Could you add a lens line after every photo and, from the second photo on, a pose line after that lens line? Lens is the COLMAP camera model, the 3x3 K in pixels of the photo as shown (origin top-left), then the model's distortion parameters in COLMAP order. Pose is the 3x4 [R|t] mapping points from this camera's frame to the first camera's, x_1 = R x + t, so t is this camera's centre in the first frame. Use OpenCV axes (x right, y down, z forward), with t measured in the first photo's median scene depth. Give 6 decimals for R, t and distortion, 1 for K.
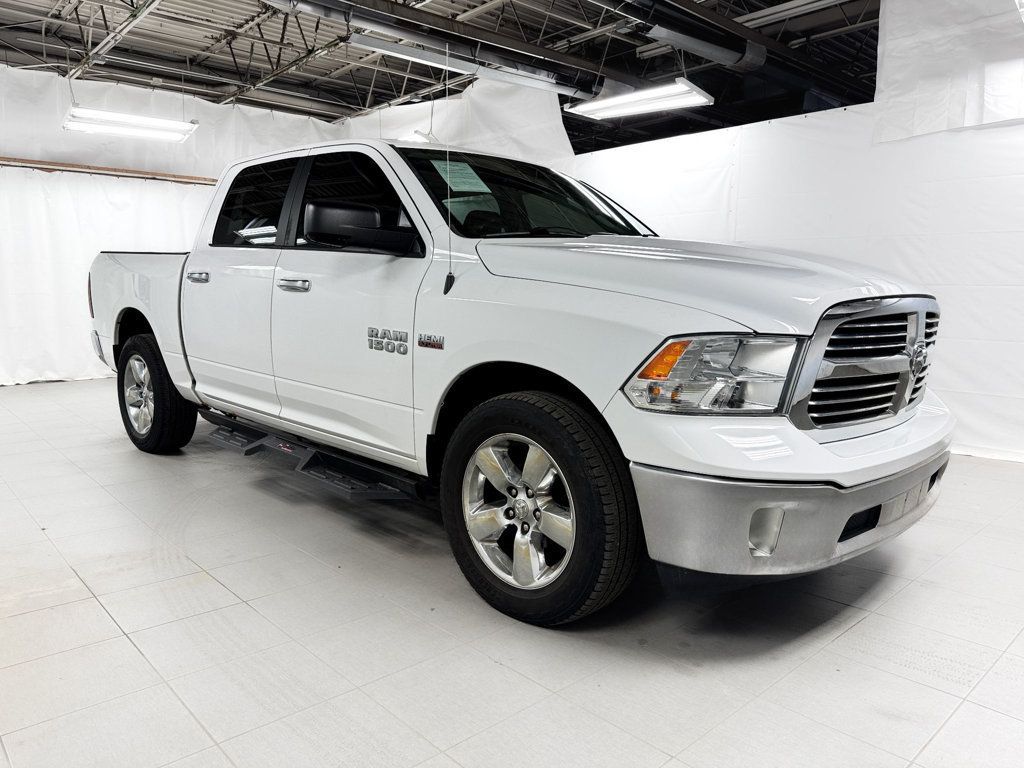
lens RADIAL K [[727.6, 0, 556.7], [0, 727.6, 376.2], [0, 0, 1]] dist [0.013325, -0.003681]
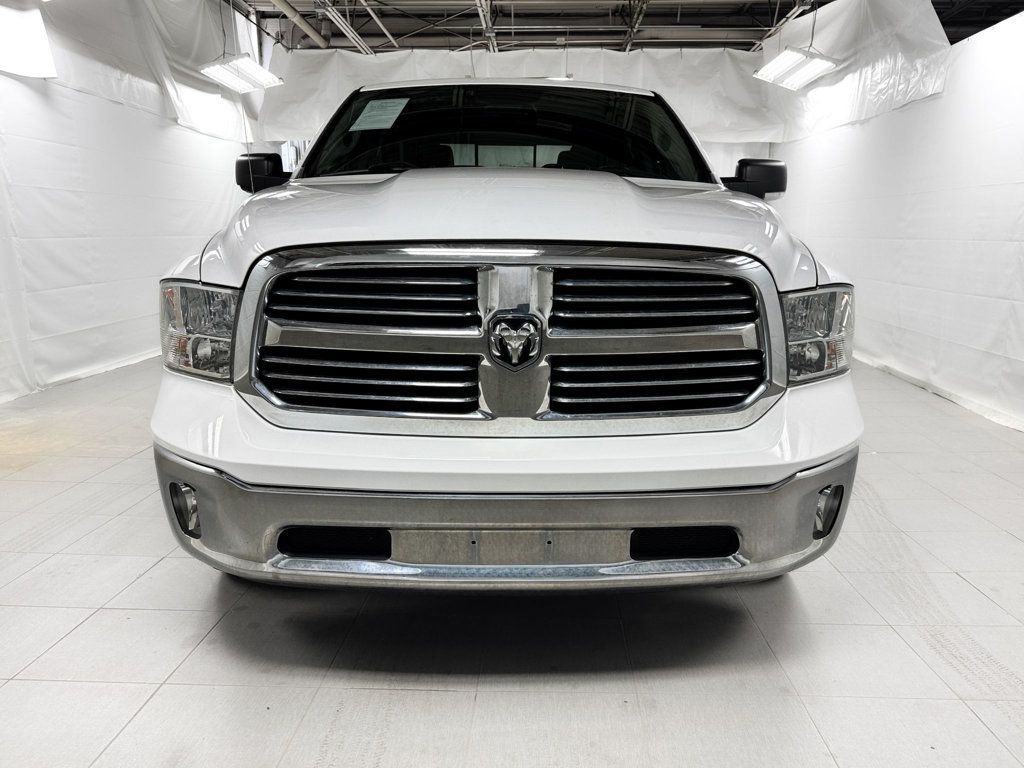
lens RADIAL K [[778.1, 0, 512.0], [0, 778.1, 384.0], [0, 0, 1]] dist [0.013975, 0.004322]
pose [[0.698526, 0.136123, -0.702518, 0.306426], [-0.091113, 0.990669, 0.101361, -0.016874], [0.709761, -0.006794, 0.704410, 0.159943]]
